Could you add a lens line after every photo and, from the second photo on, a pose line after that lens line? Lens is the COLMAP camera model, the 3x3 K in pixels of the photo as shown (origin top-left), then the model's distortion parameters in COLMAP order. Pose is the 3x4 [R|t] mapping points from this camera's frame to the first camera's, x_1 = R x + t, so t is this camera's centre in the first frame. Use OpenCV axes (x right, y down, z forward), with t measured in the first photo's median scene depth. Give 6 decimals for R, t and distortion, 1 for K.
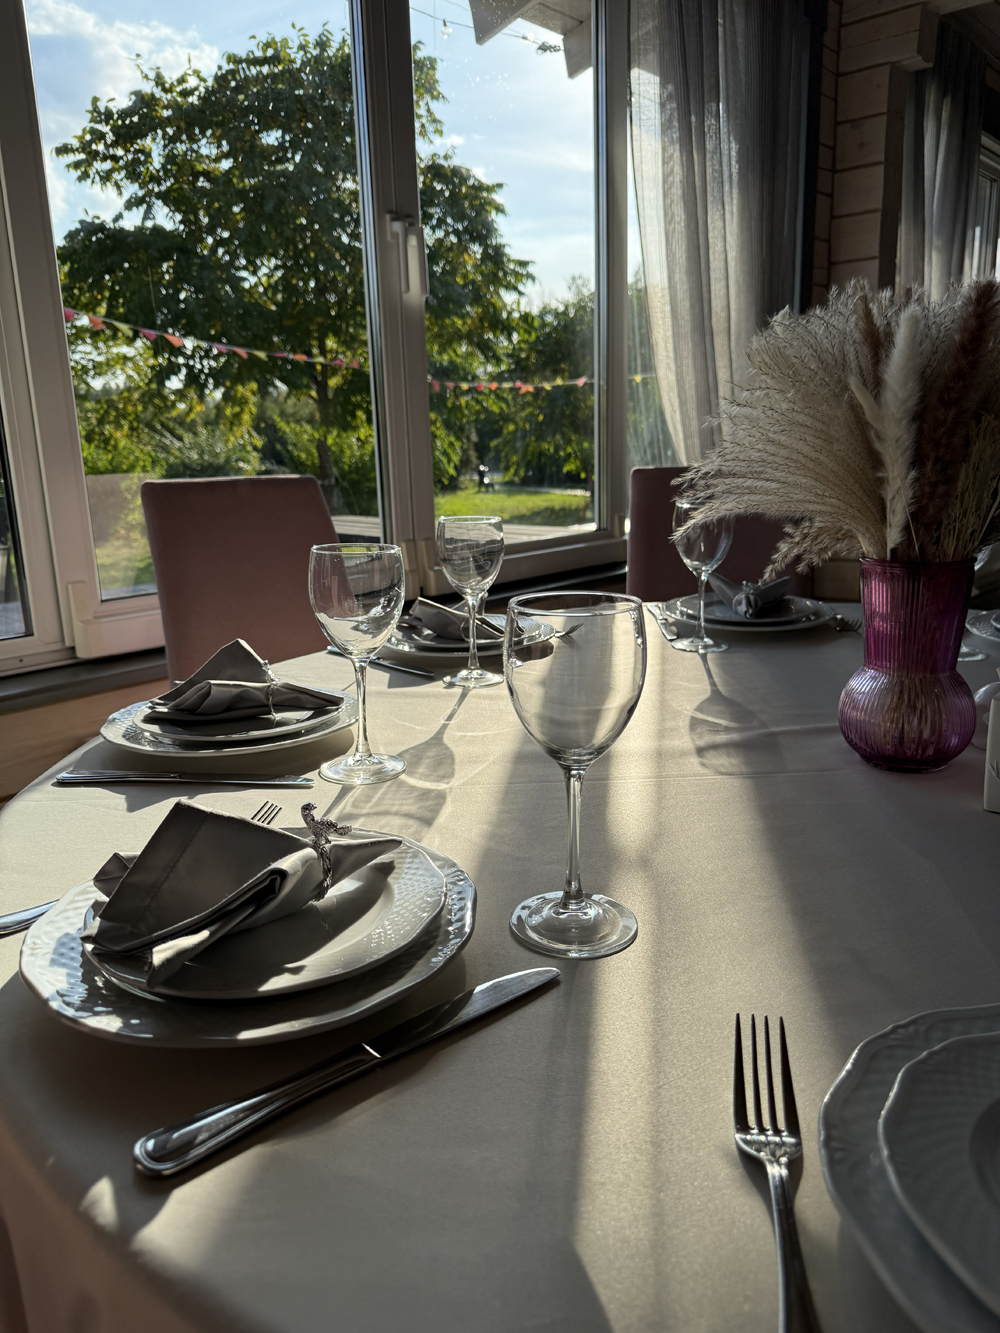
lens RADIAL K [[962.7, 0, 509.2], [0, 962.7, 667.2], [0, 0, 1]] dist [-0.017495, -0.005614]
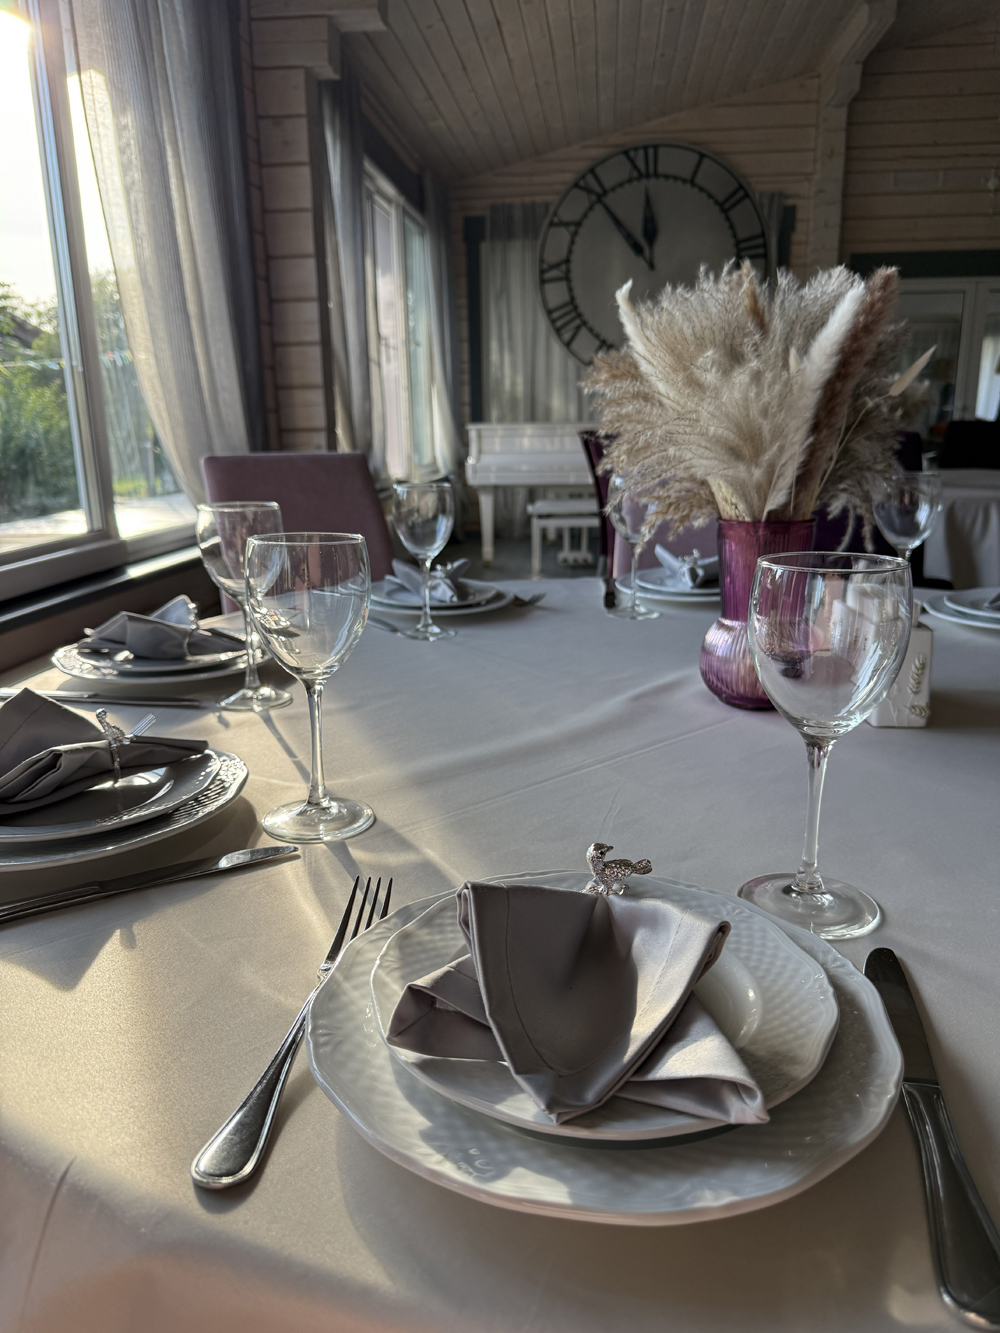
lens RADIAL K [[962.7, 0, 502.0], [0, 962.7, 663.7], [0, 0, 1]] dist [-0.017495, -0.005614]
pose [[0.807375, -0.128780, 0.575814, -0.173148], [0.130674, 0.990684, 0.038340, -0.011590], [-0.575387, 0.044290, 0.816681, 0.102164]]
